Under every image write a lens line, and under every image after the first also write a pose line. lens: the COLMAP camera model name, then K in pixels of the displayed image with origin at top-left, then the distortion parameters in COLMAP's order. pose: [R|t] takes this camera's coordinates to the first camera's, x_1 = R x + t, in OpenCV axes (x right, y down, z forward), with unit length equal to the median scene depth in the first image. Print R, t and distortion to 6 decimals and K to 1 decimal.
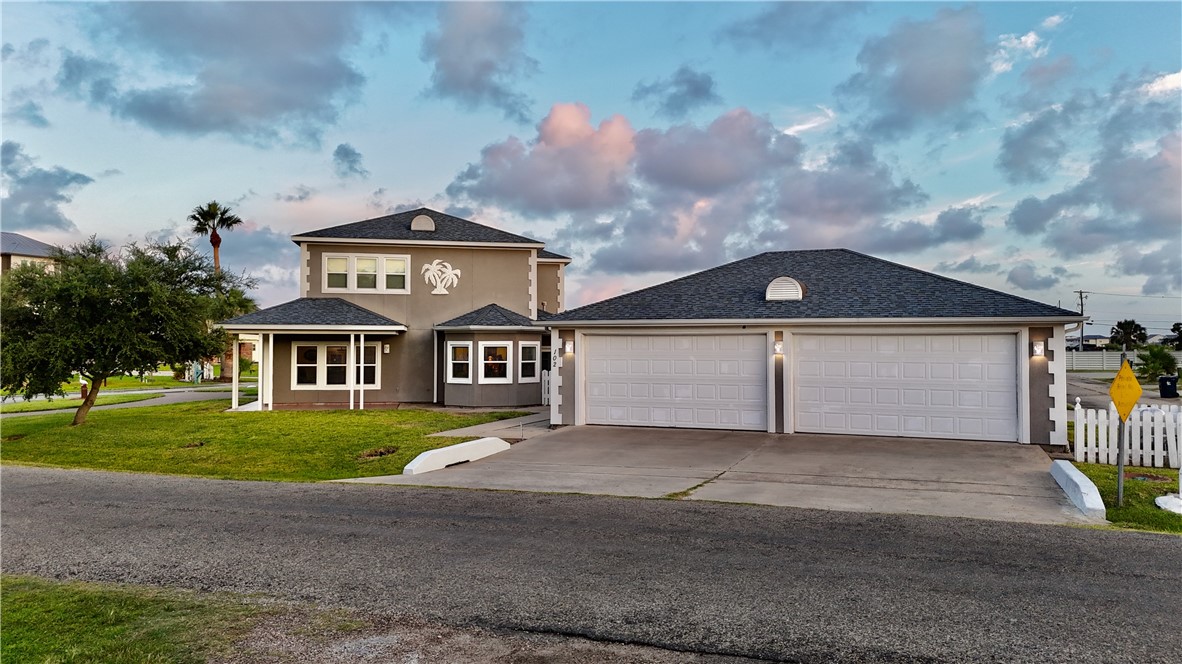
lens RADIAL K [[868.1, 0, 593.4], [0, 868.1, 328.8], [0, 0, 1]] dist [0.082721, -0.091839]
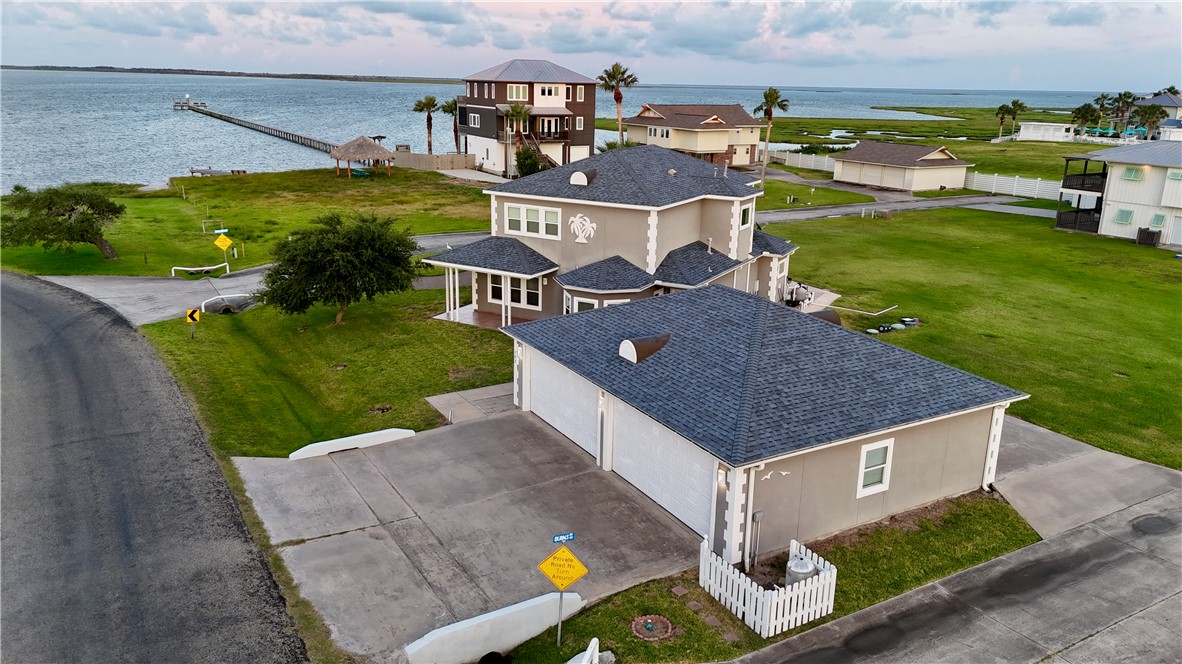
lens RADIAL K [[868.1, 0, 593.4], [0, 868.1, 328.8], [0, 0, 1]] dist [0.082721, -0.091839]
pose [[0.782517, 0.184151, -0.594774, 0.585916], [-0.008298, 0.958261, 0.285774, -0.273656], [0.622574, -0.218687, 0.751384, 0.073925]]
